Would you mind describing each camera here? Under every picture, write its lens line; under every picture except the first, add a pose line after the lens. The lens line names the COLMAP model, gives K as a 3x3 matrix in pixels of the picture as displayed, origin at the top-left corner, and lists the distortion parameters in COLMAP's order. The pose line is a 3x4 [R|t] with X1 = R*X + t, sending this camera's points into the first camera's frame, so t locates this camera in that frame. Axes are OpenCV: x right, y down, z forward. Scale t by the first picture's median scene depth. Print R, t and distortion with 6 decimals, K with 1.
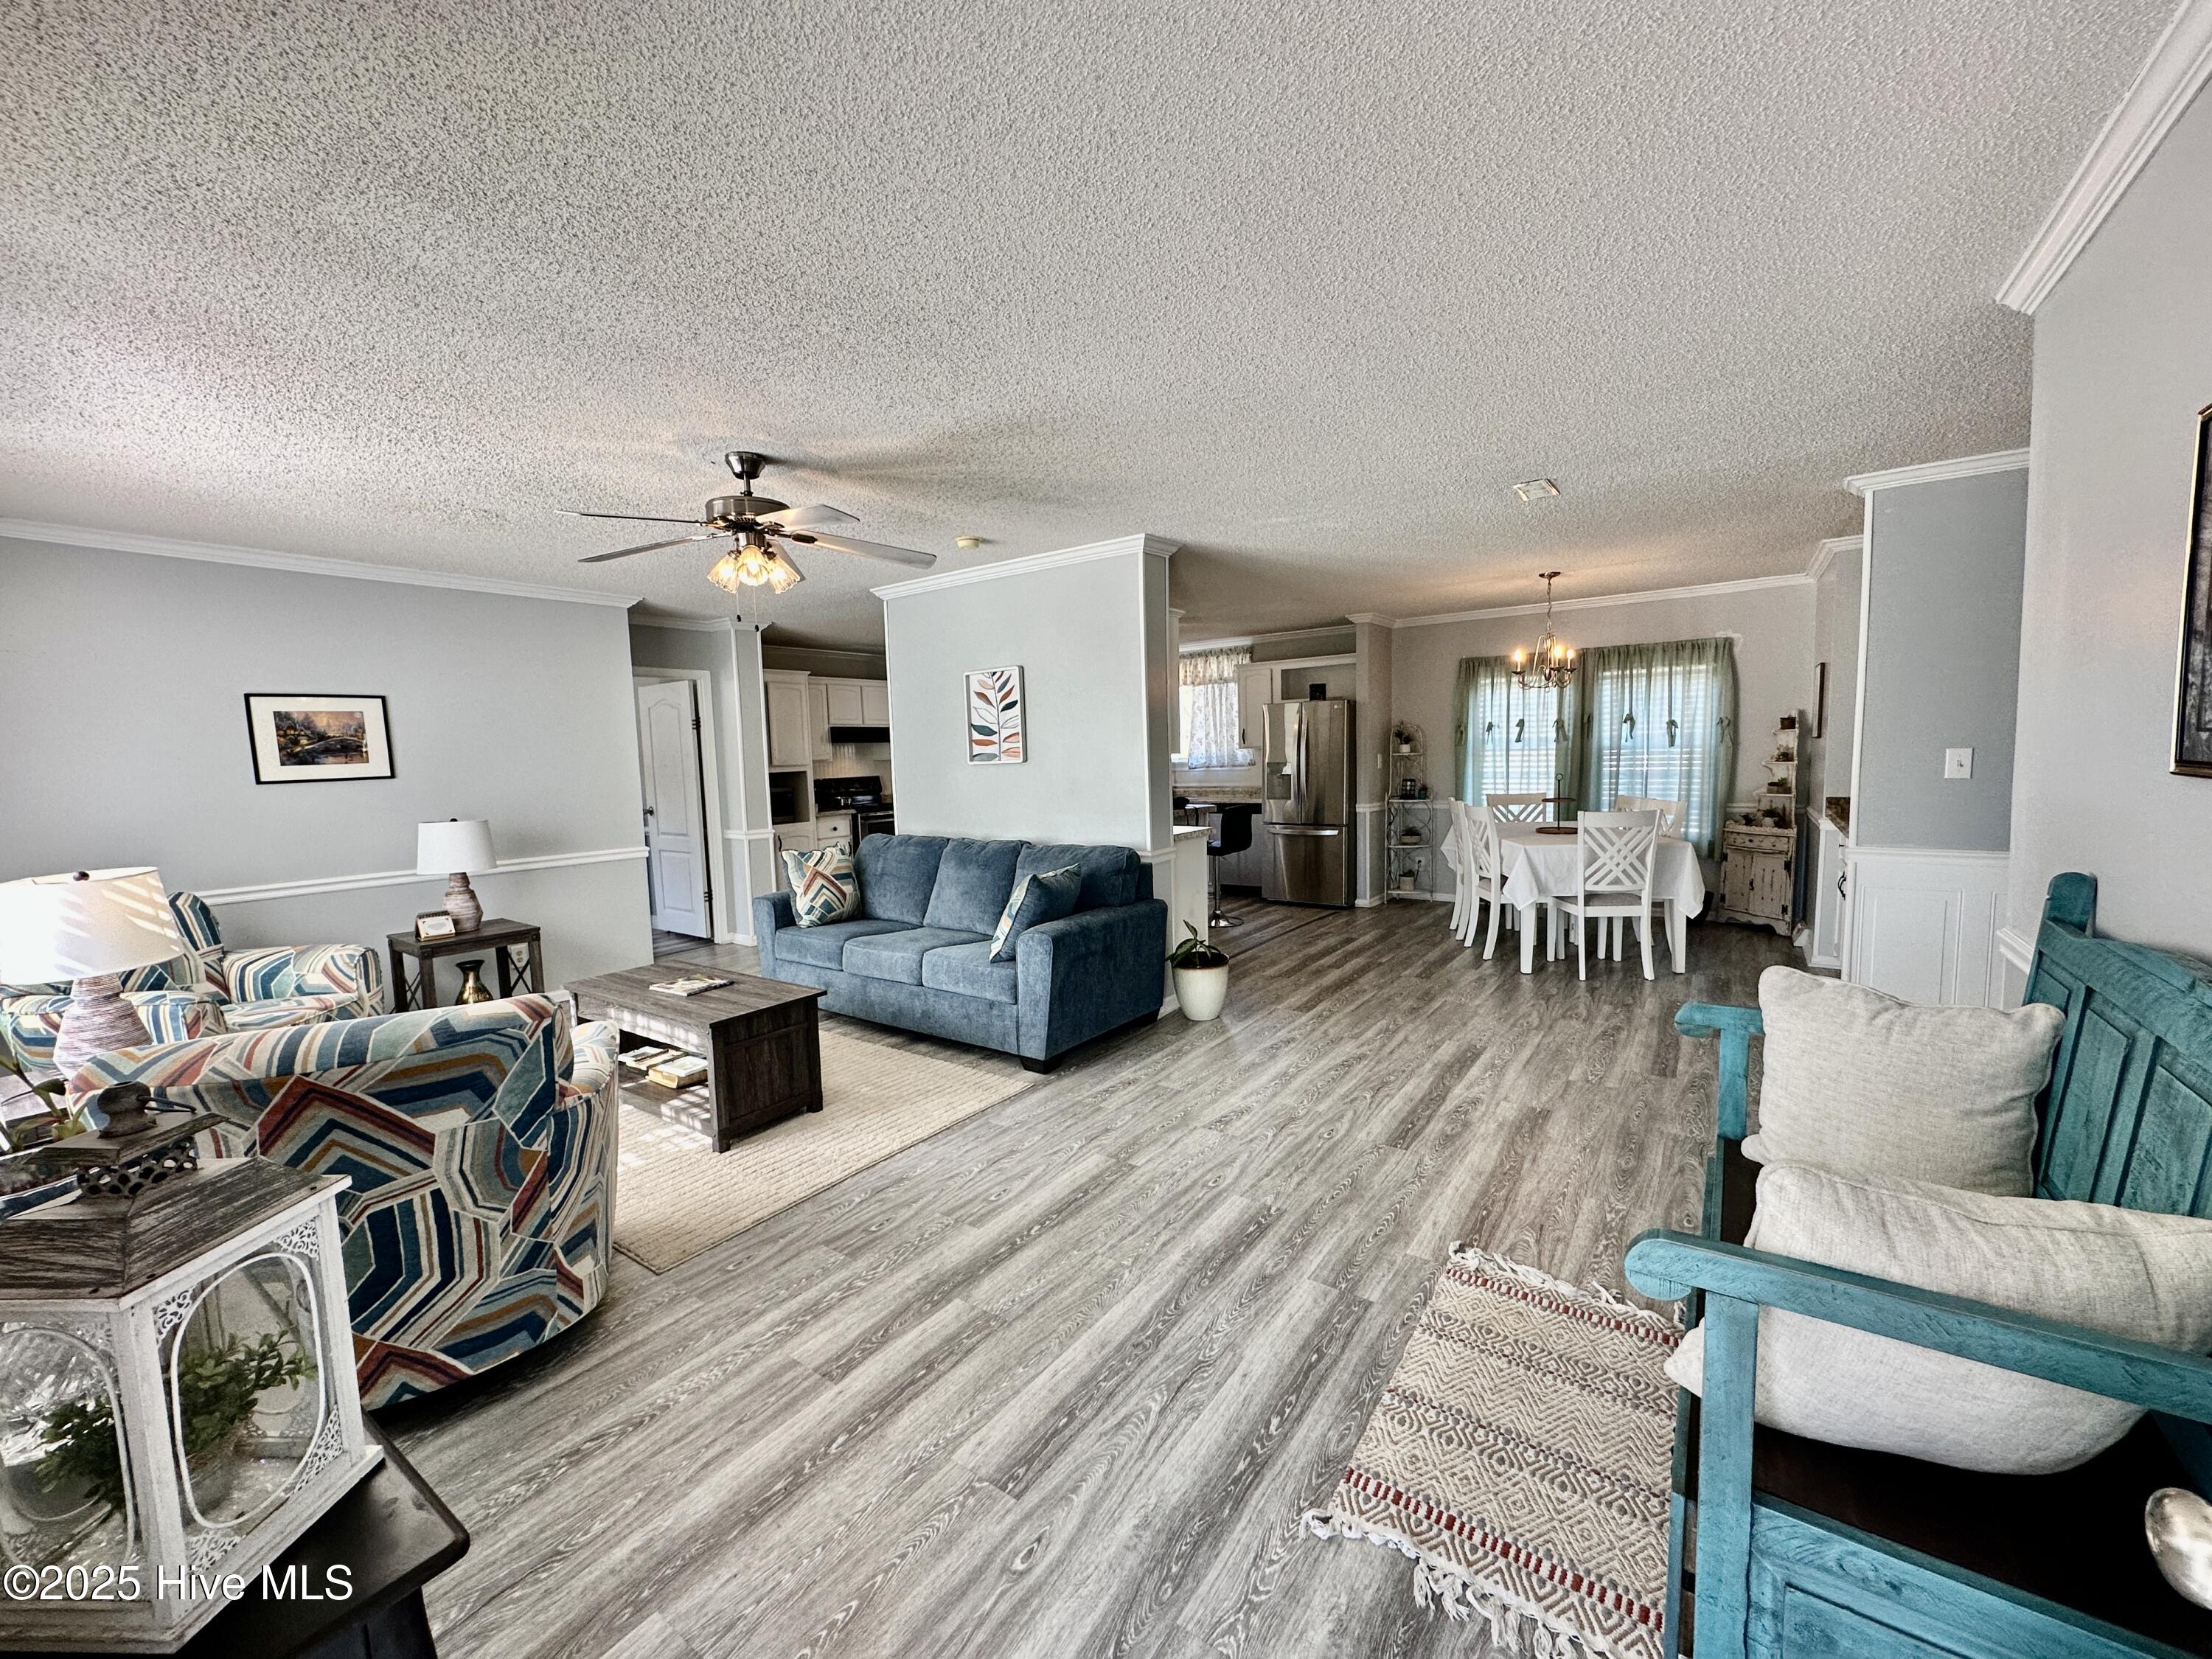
lens RADIAL K [[873.0, 0, 1106.4], [0, 873.0, 837.2], [0, 0, 1]] dist [-0.001066, -0.000006]
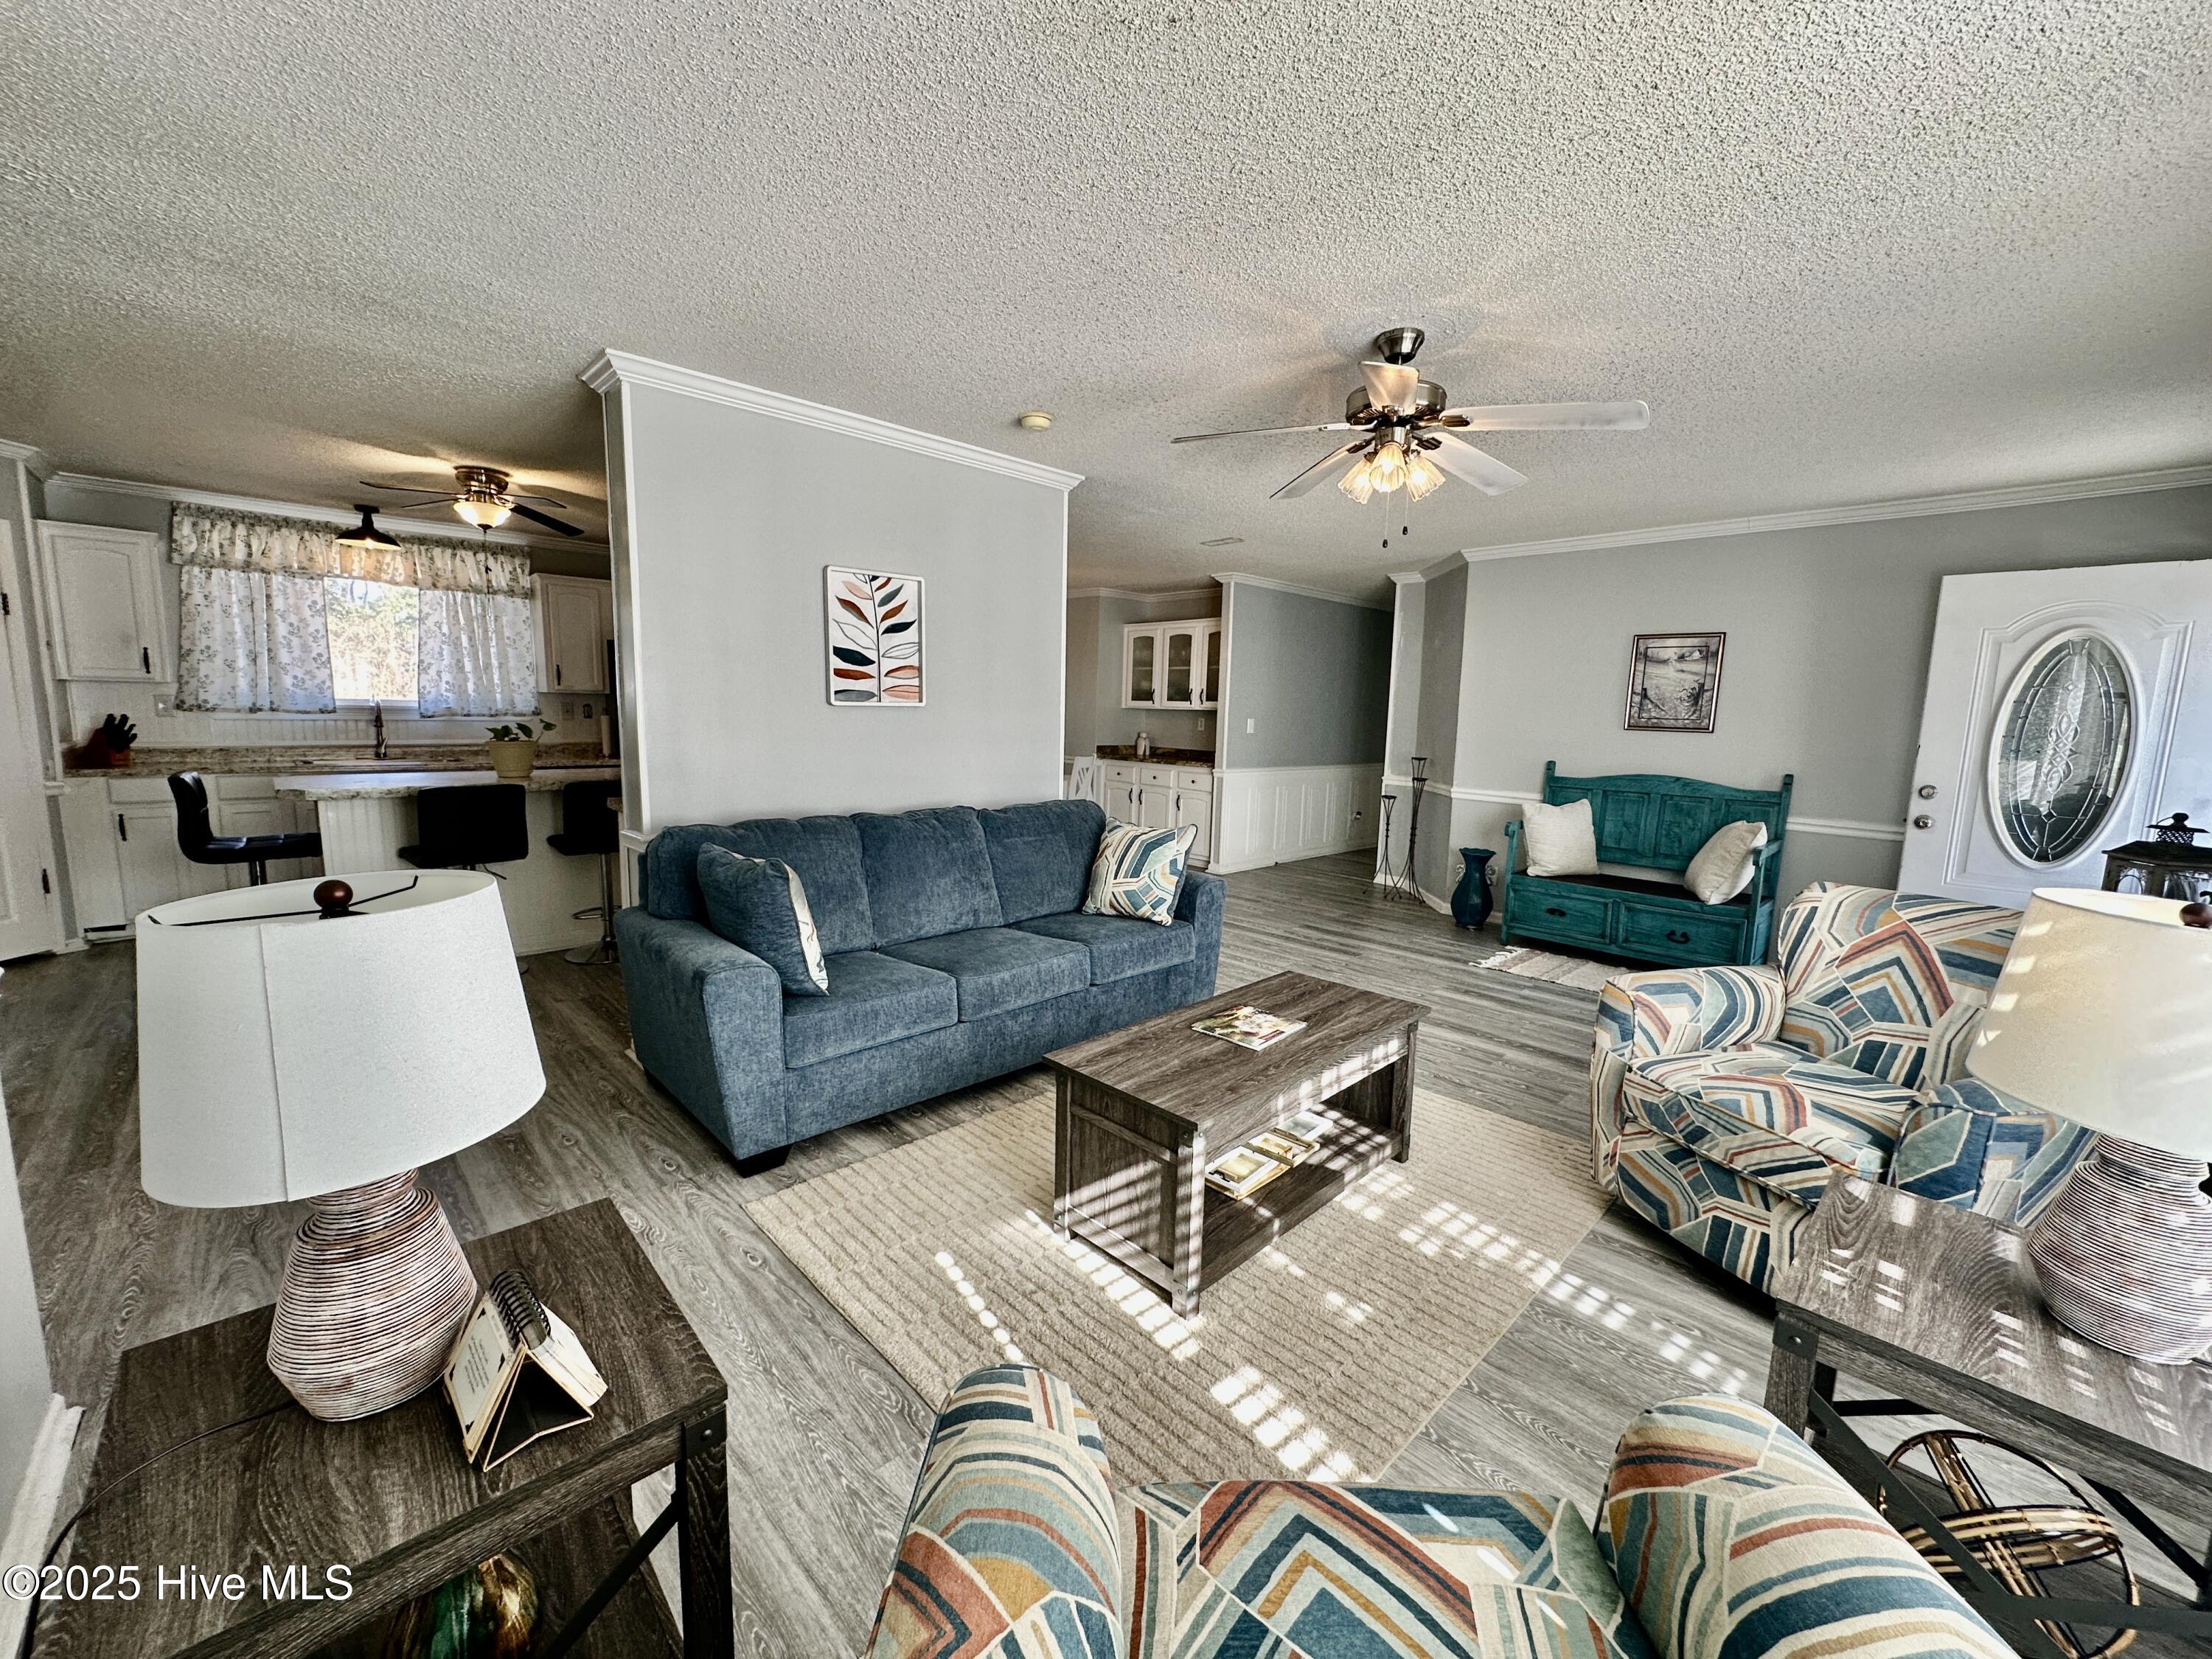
lens RADIAL K [[879.0, 0, 1104.3], [0, 879.0, 831.3], [0, 0, 1]] dist [-0.001866, 0.000303]
pose [[0.184421, -0.101418, 0.977601, -0.814485], [0.068443, 0.993572, 0.090164, -0.034633], [-0.980461, 0.050282, 0.190177, 0.691989]]
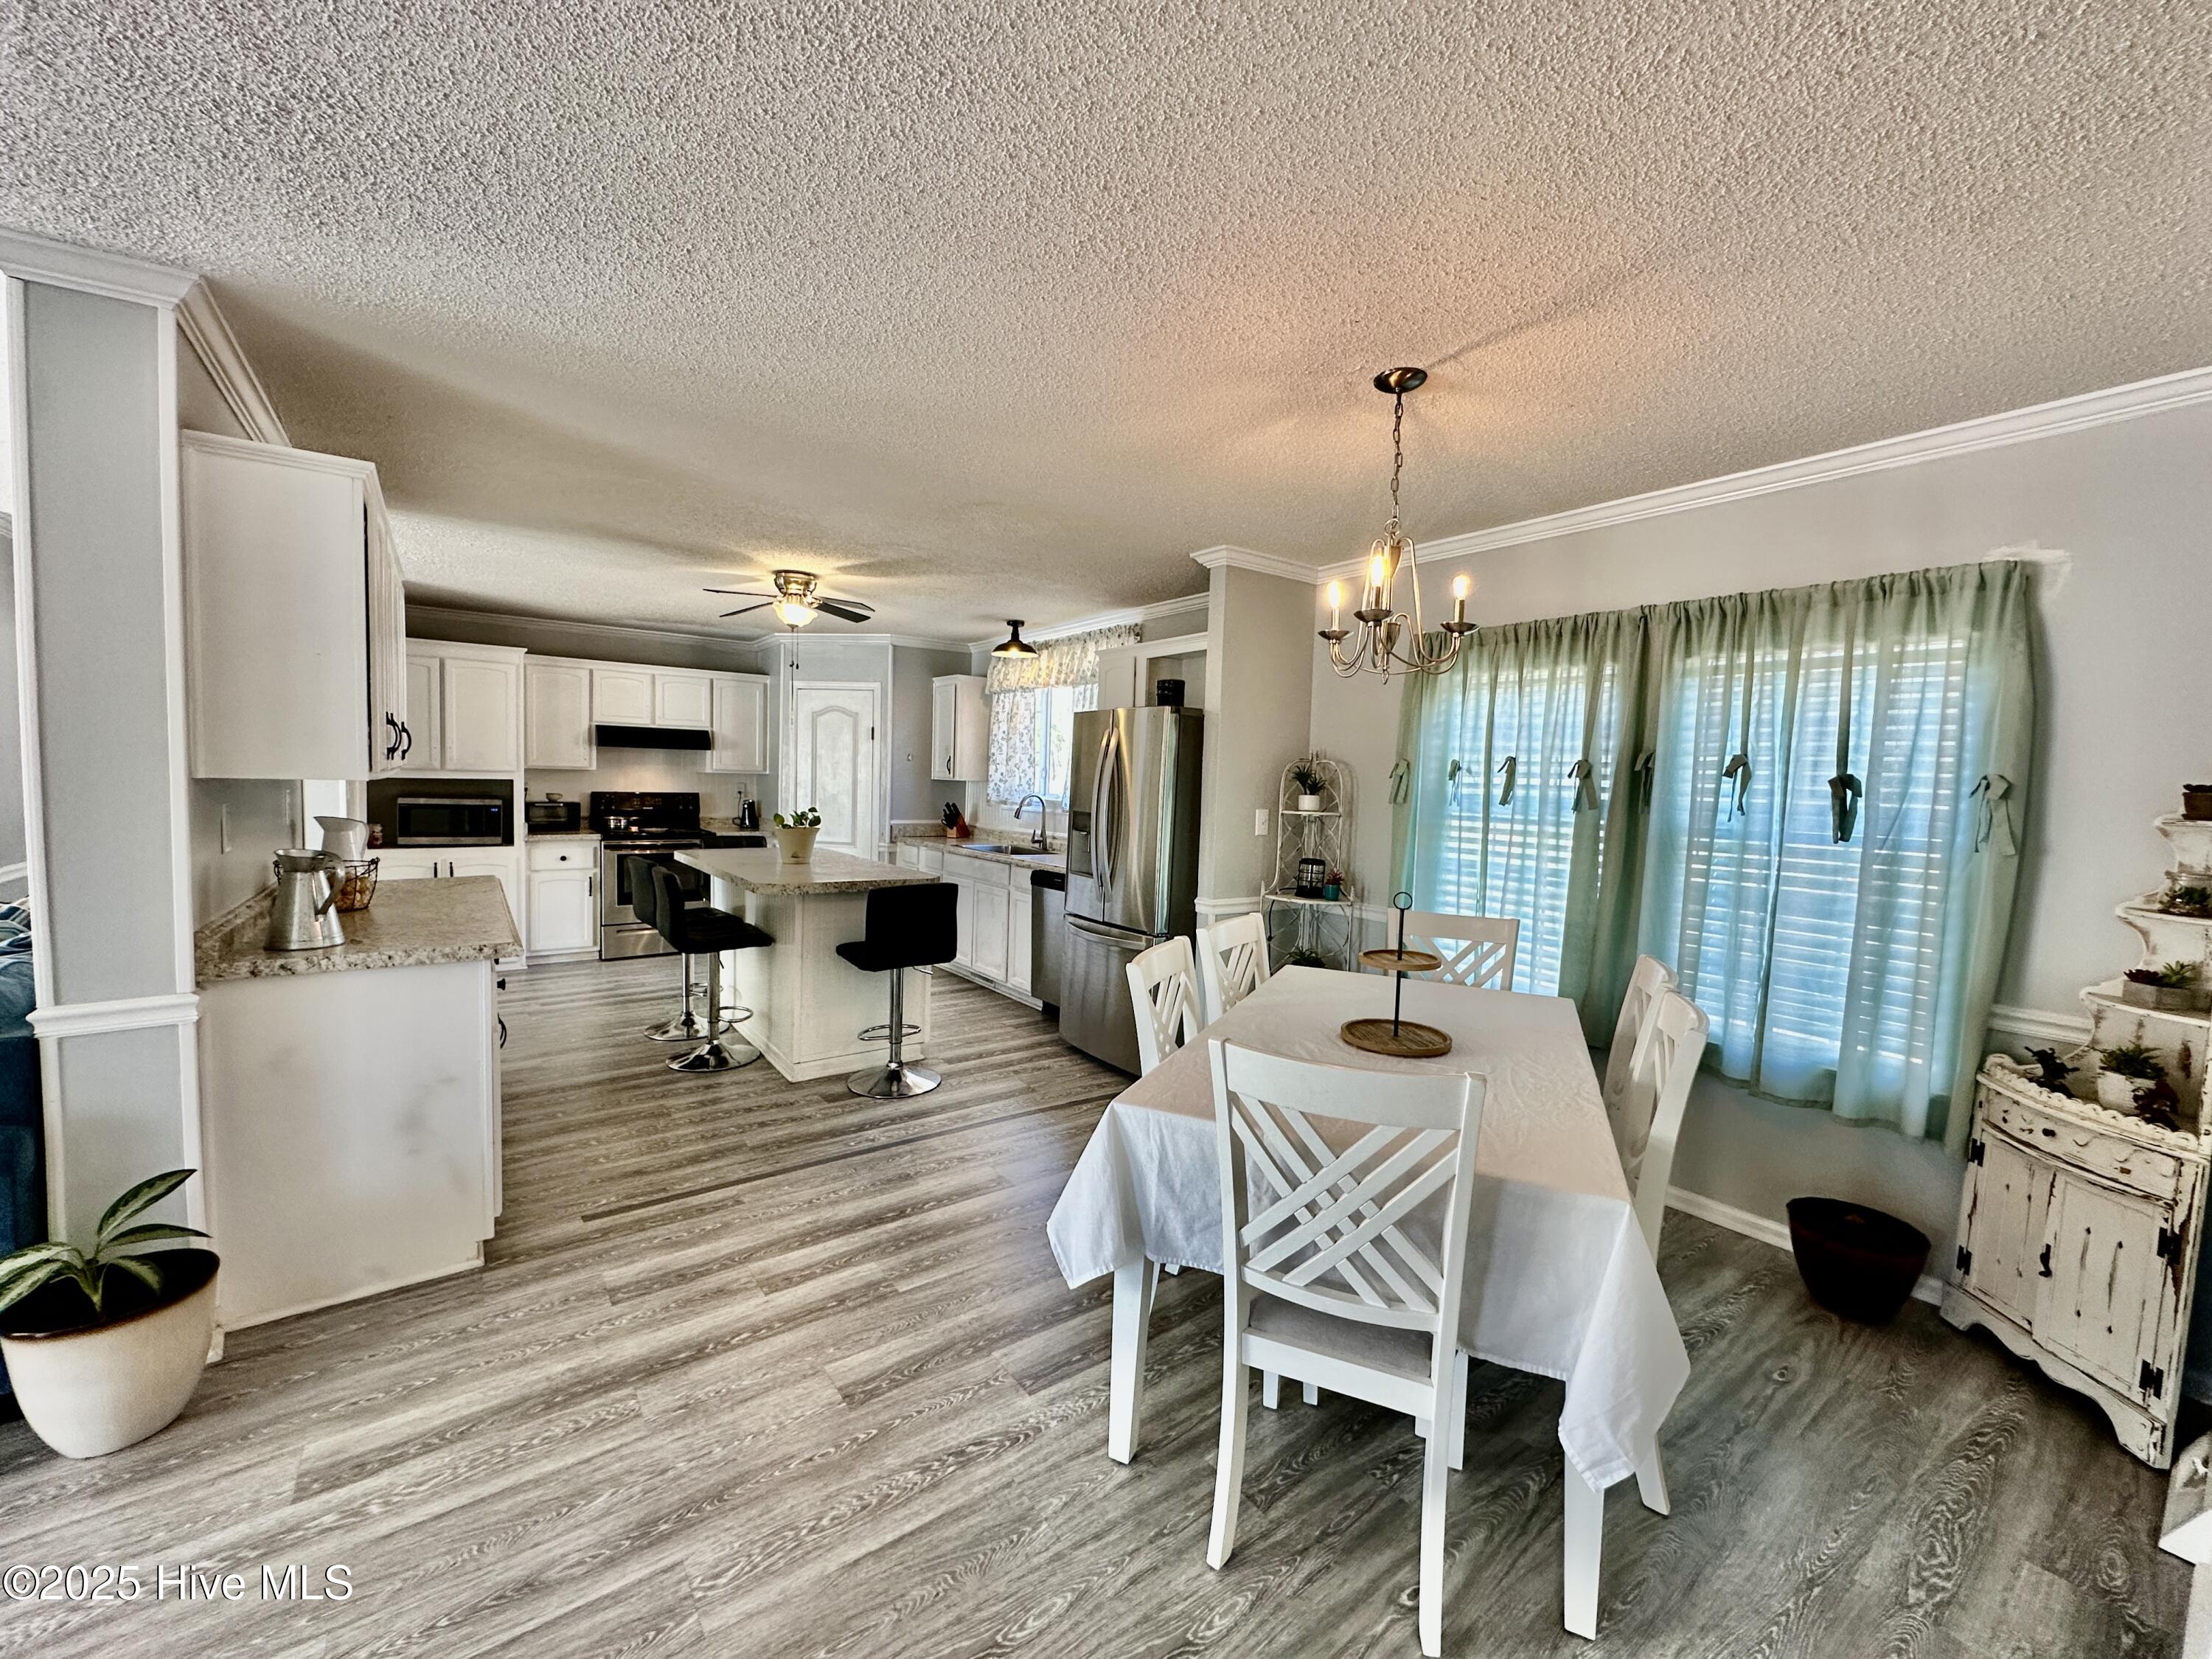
lens RADIAL K [[879.0, 0, 1104.3], [0, 879.0, 831.3], [0, 0, 1]] dist [-0.001866, 0.000303]
pose [[0.950780, 0.076003, -0.300403, 0.586868], [-0.087060, 0.995924, -0.023573, -0.091102], [0.297387, 0.048566, 0.953521, 0.676654]]
